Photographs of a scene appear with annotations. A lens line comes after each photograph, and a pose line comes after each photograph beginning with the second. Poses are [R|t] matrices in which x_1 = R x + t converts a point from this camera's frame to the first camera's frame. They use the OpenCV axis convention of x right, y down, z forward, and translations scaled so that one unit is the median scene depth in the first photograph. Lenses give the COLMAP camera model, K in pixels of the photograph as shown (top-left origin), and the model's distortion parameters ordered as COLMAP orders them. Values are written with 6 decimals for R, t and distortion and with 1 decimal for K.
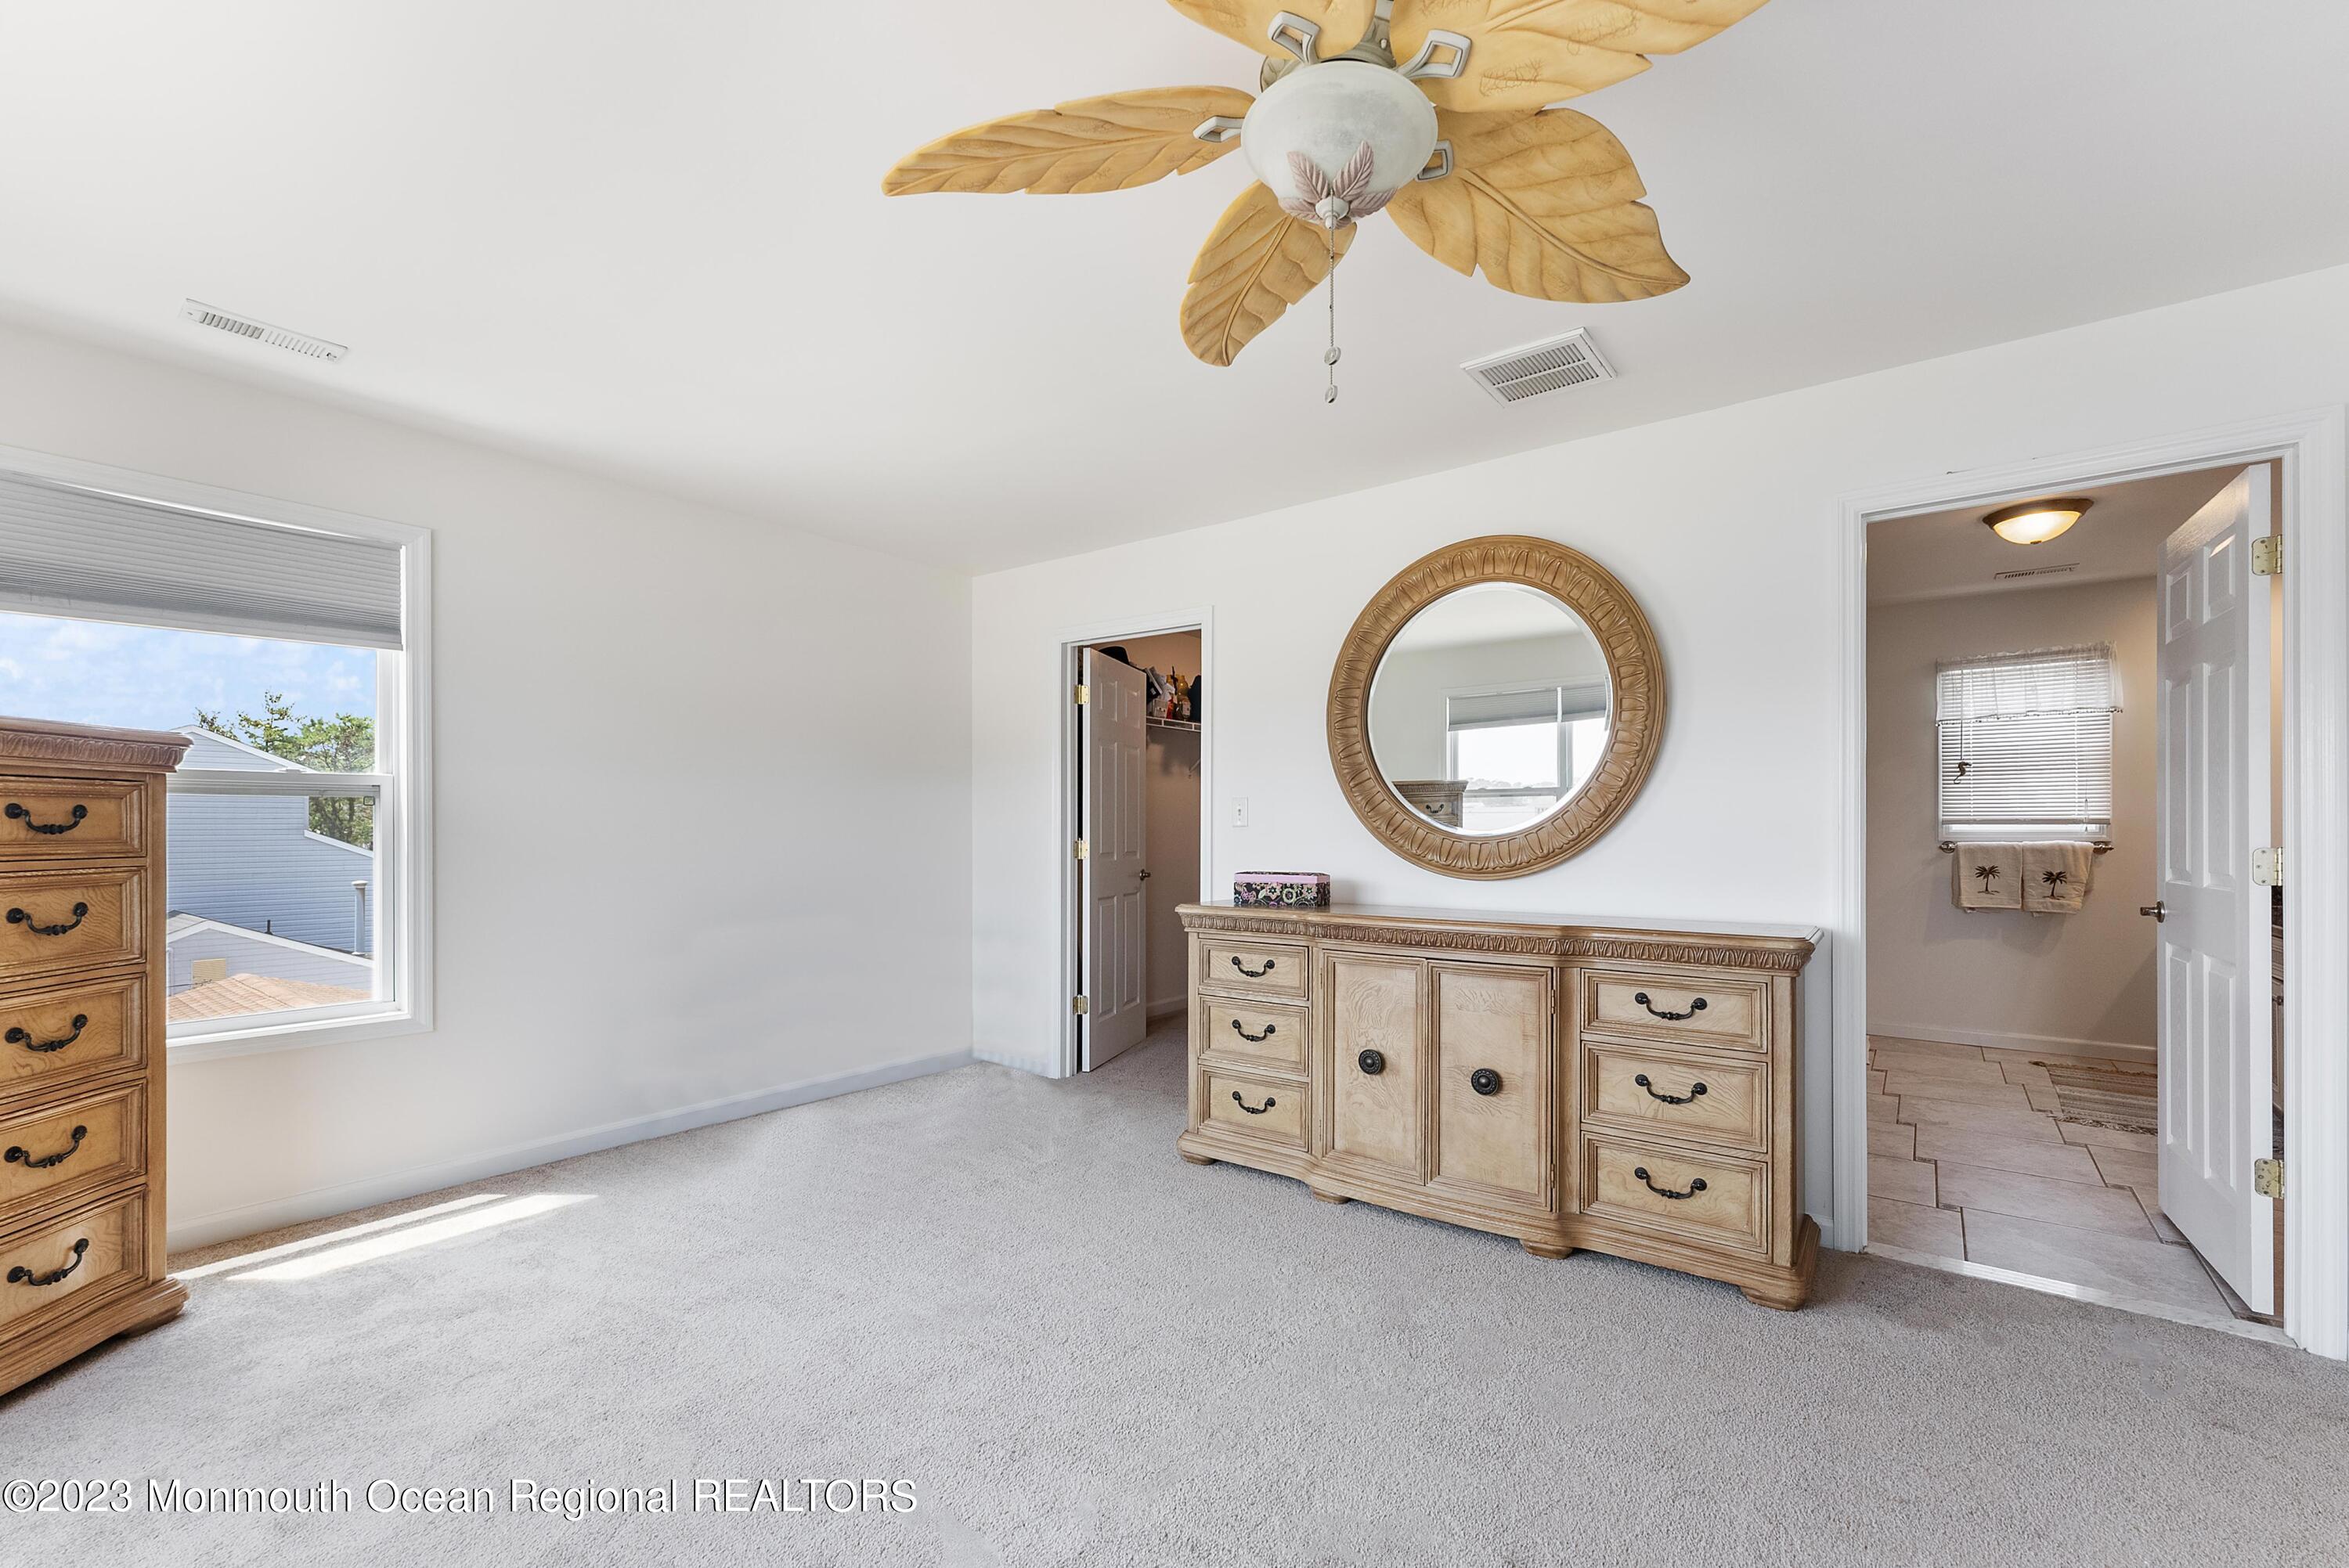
lens RADIAL K [[963.8, 0, 1159.4], [0, 963.8, 830.5], [0, 0, 1]] dist [-0.003535, -0.000035]
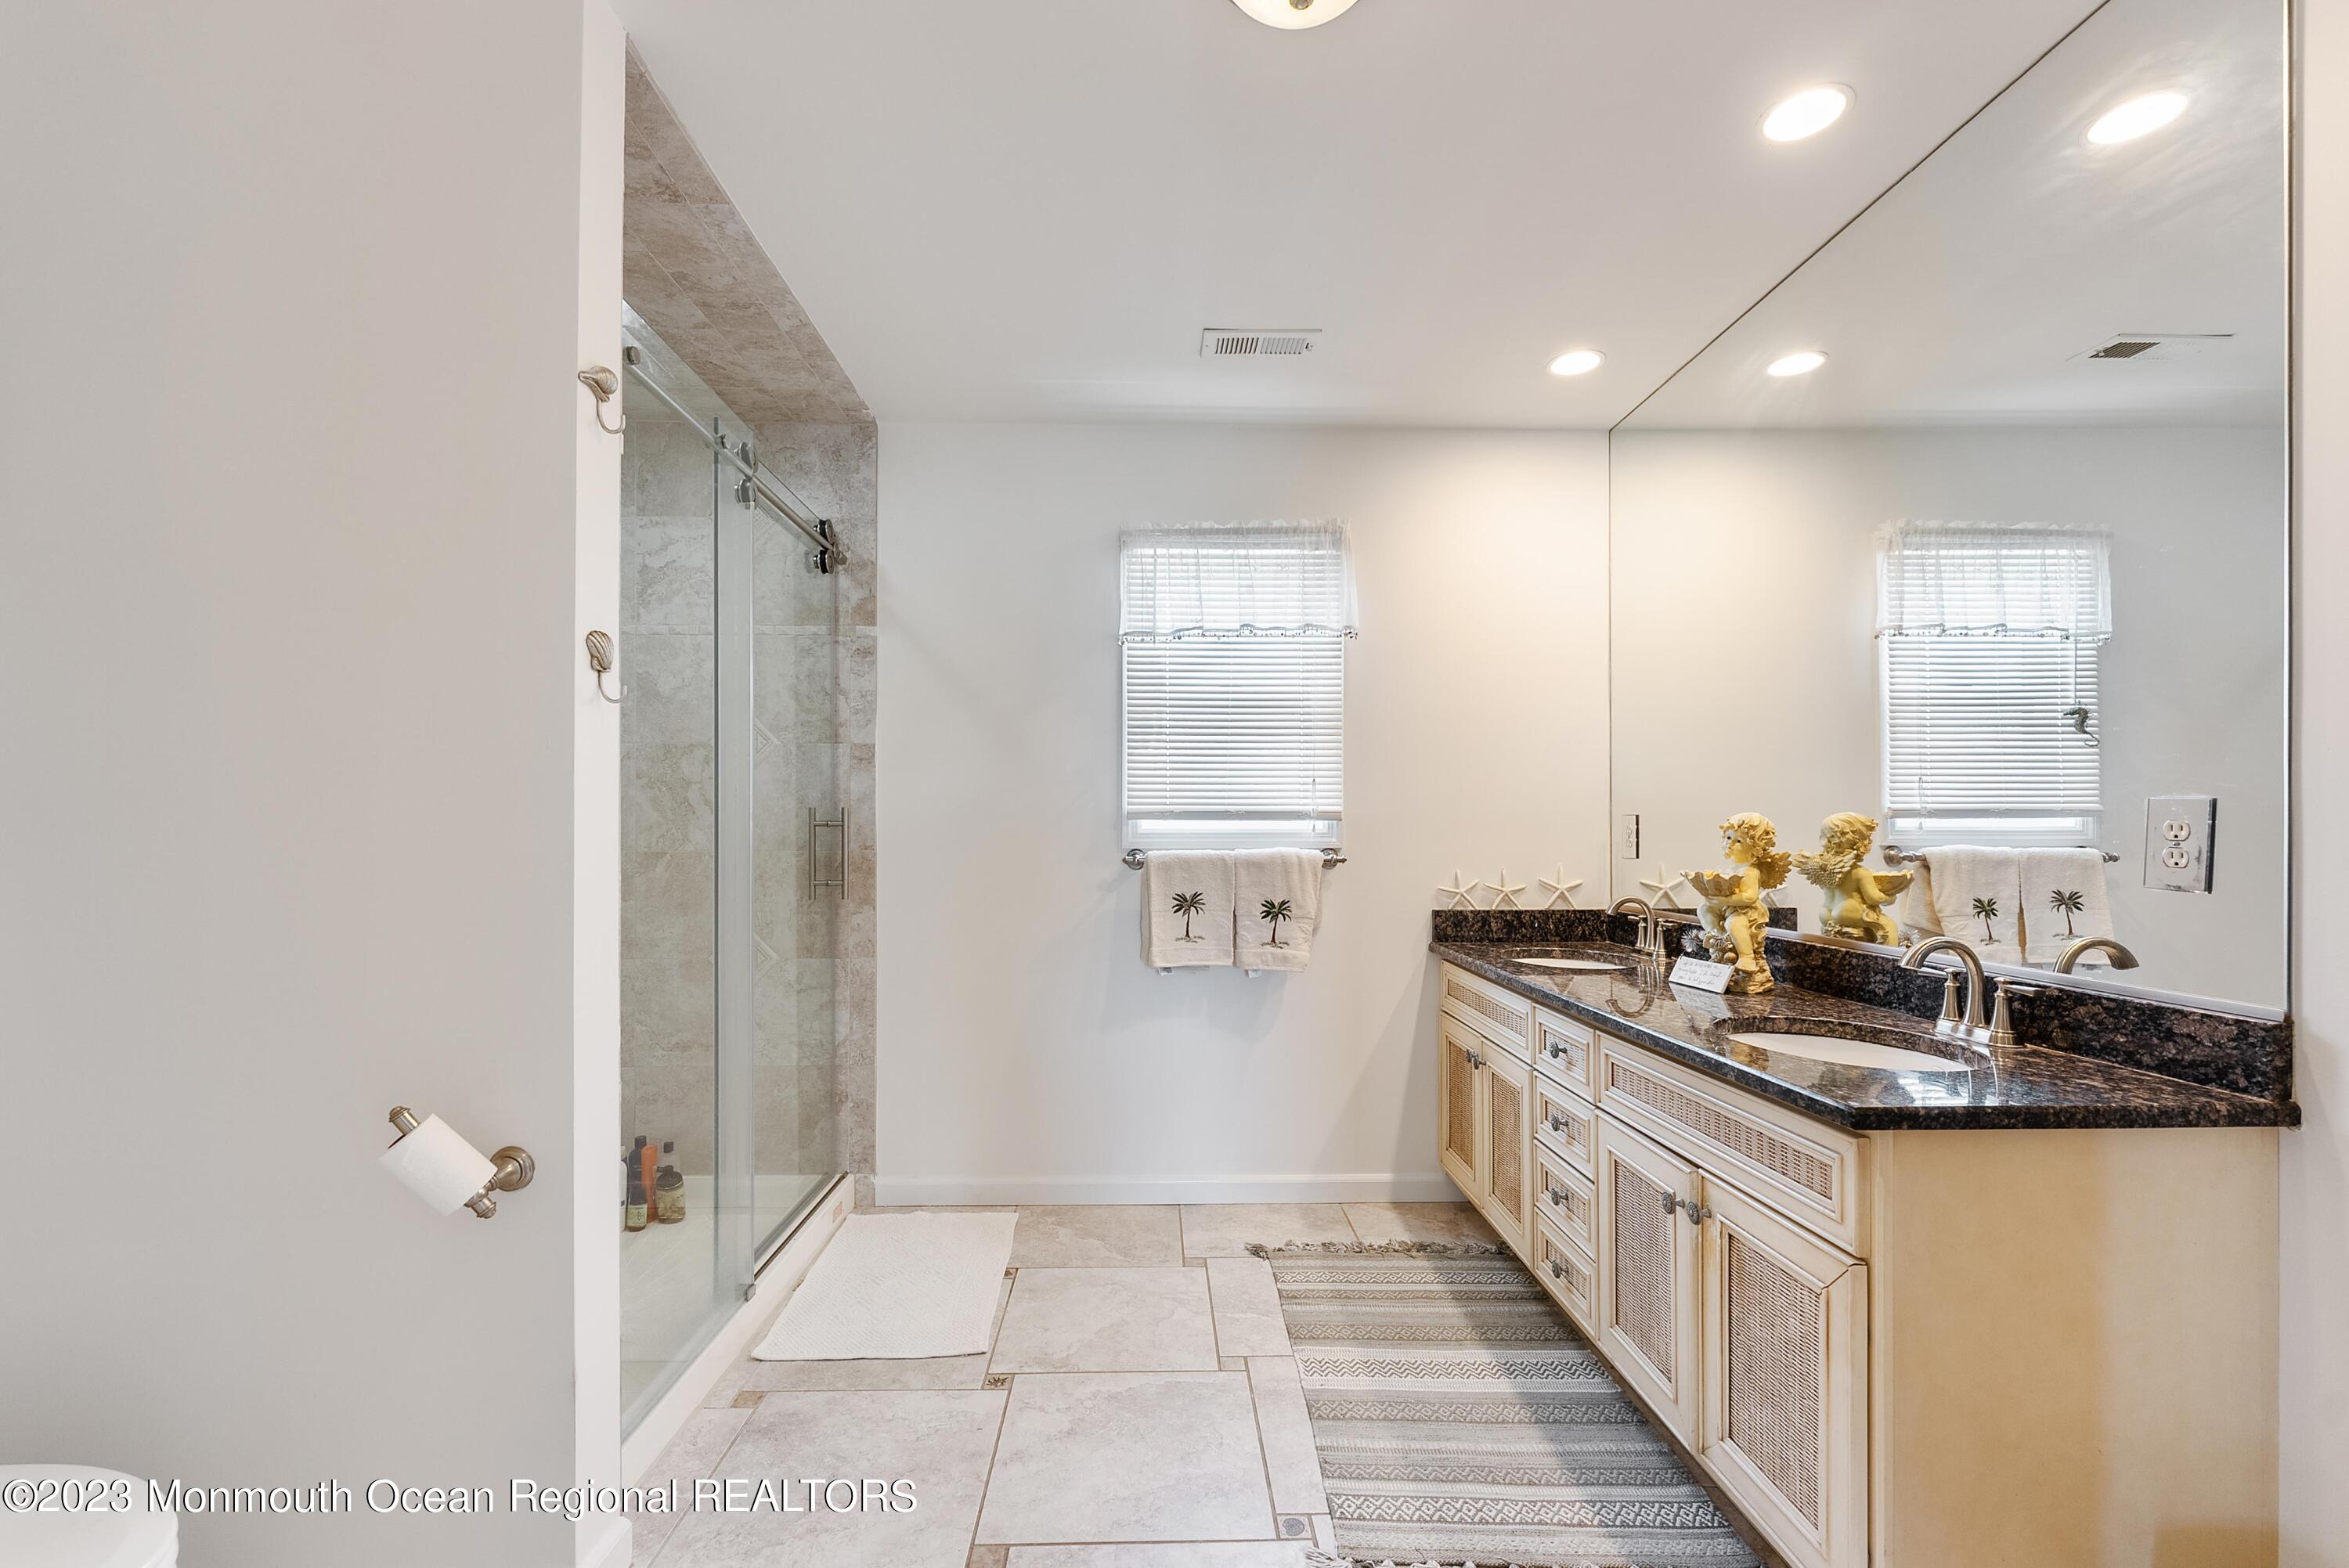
lens RADIAL K [[963.8, 0, 1154.6], [0, 963.8, 827.6], [0, 0, 1]] dist [-0.003535, -0.000035]
pose [[0.792448, 0.000707, 0.609940, 0.506437], [-0.001177, 0.999999, 0.000370, -0.001648], [-0.609939, -0.001011, 0.792448, 0.570204]]
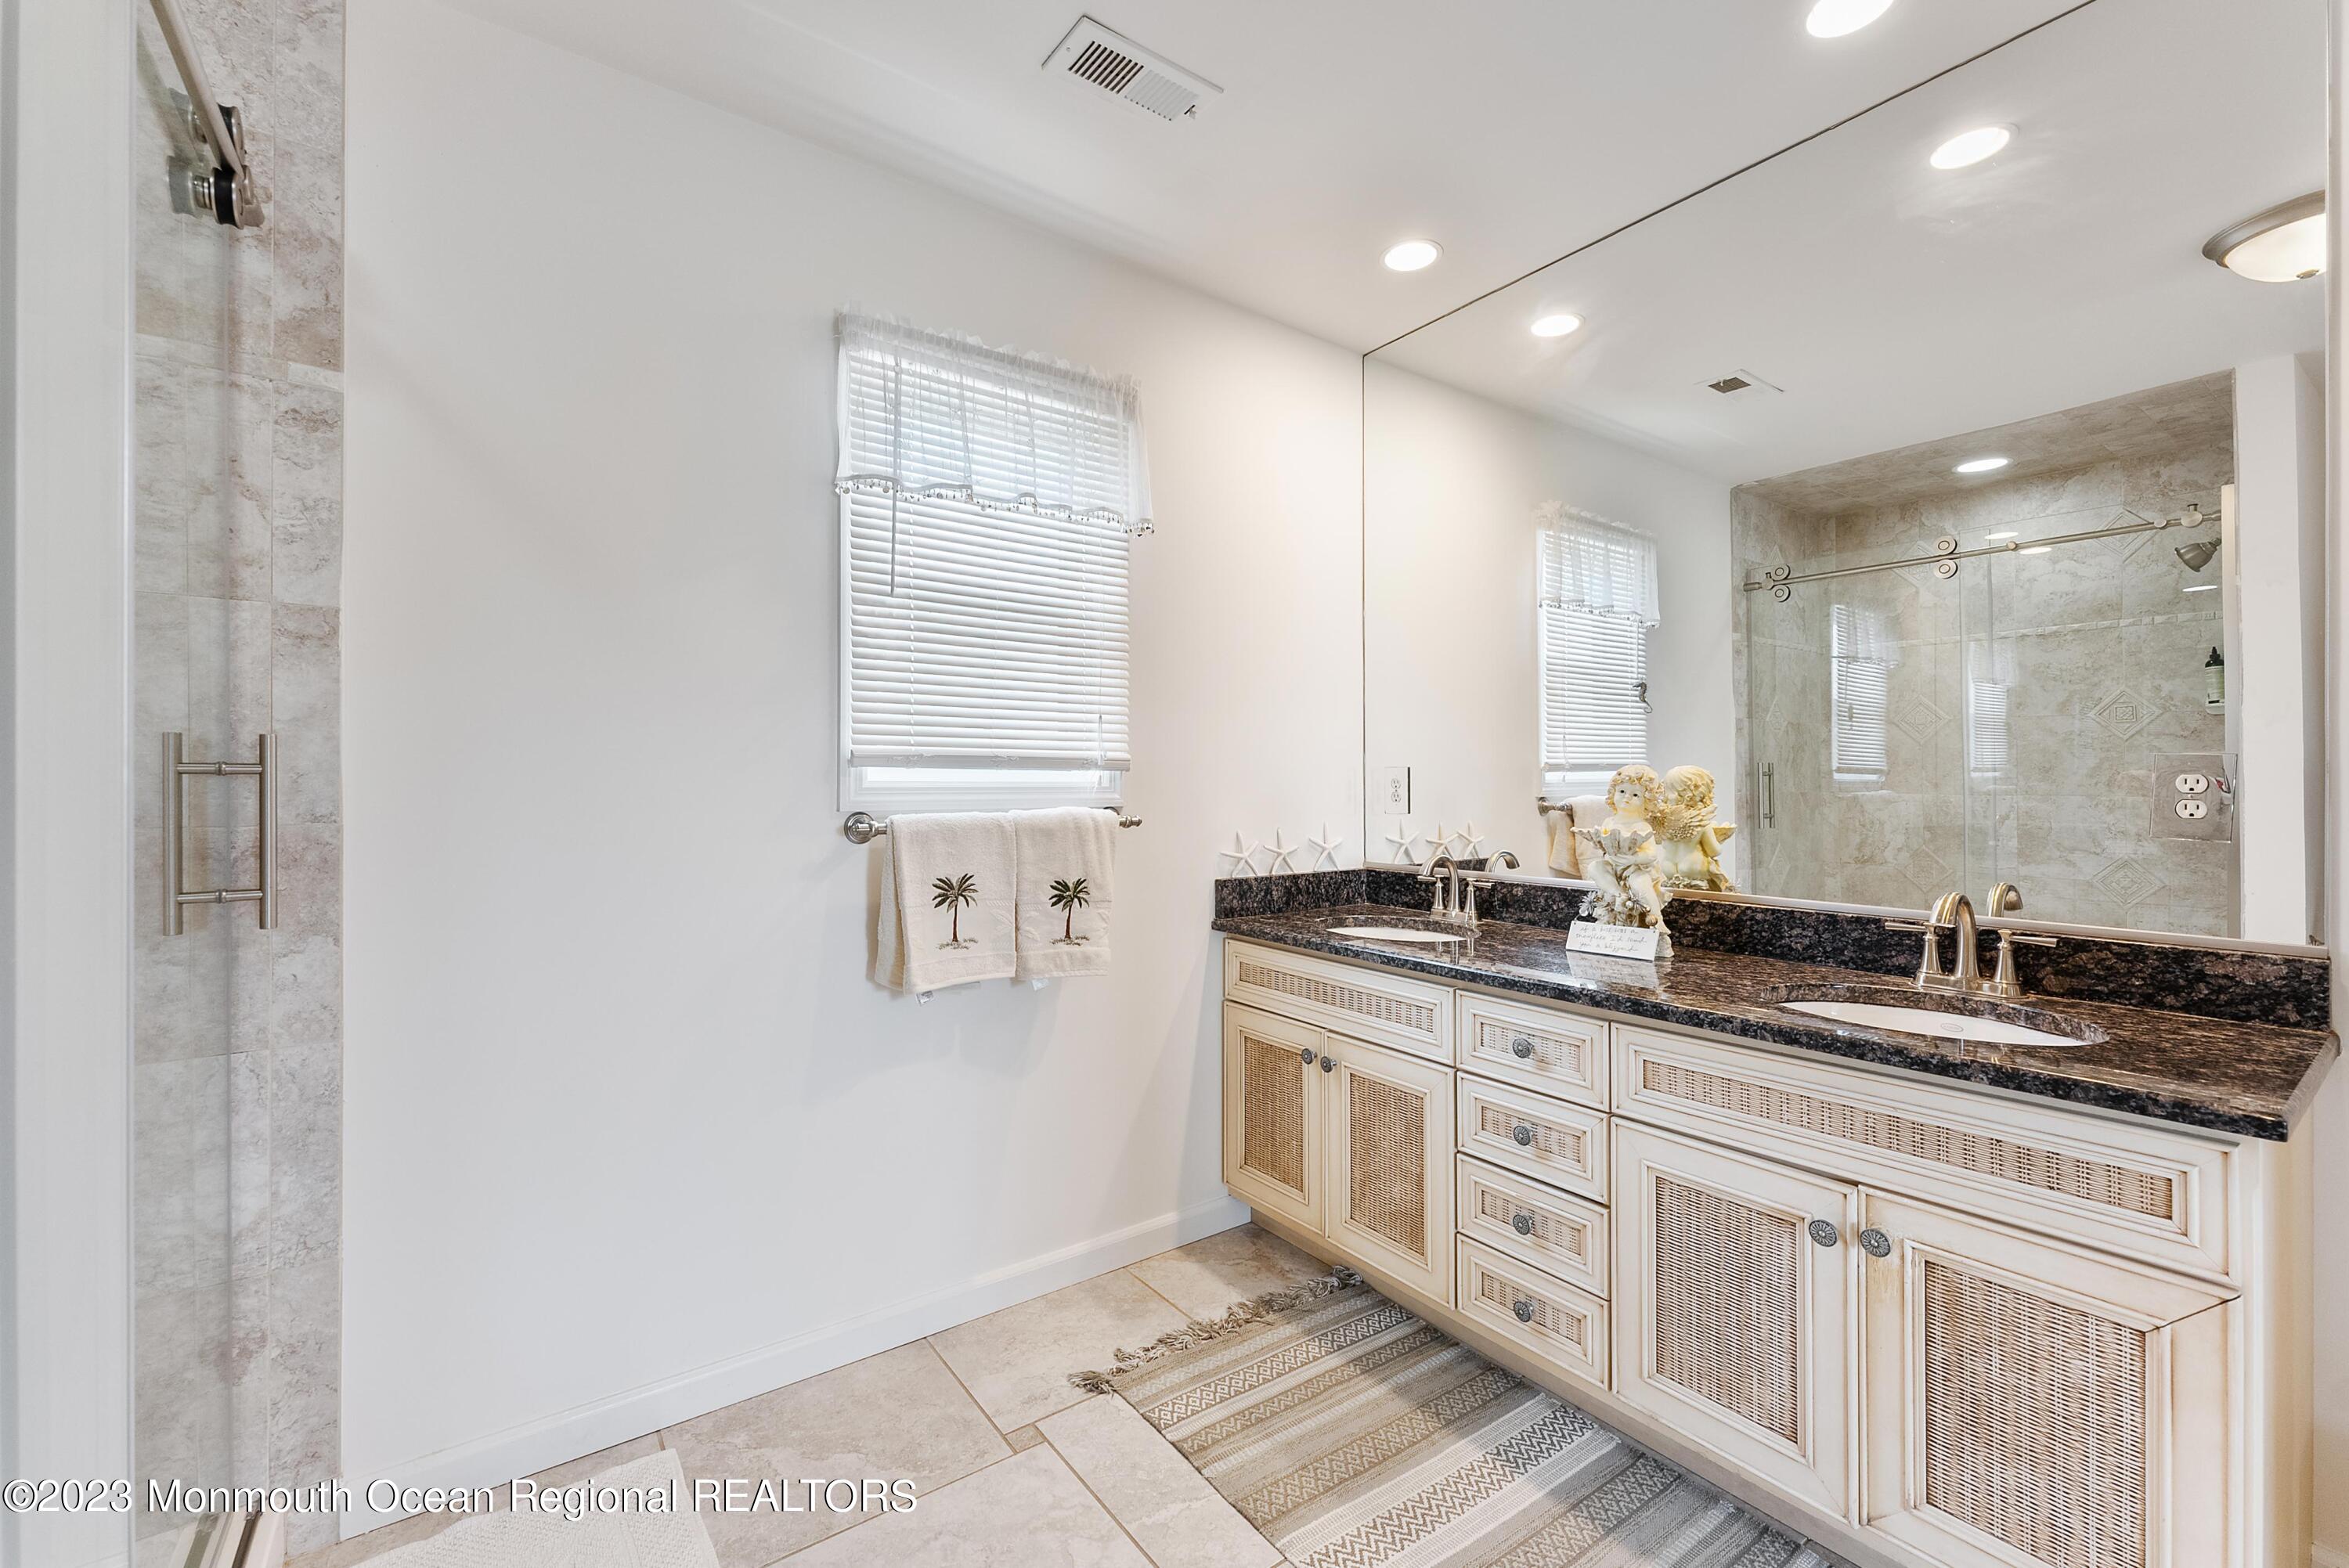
lens RADIAL K [[963.8, 0, 1166.7], [0, 963.8, 780.5], [0, 0, 1]] dist [-0.003535, -0.000035]
pose [[0.305000, 0.001909, 0.952350, 0.529613], [-0.003371, 0.999994, -0.000925, -0.000833], [-0.952346, -0.002928, 0.305004, 0.815362]]
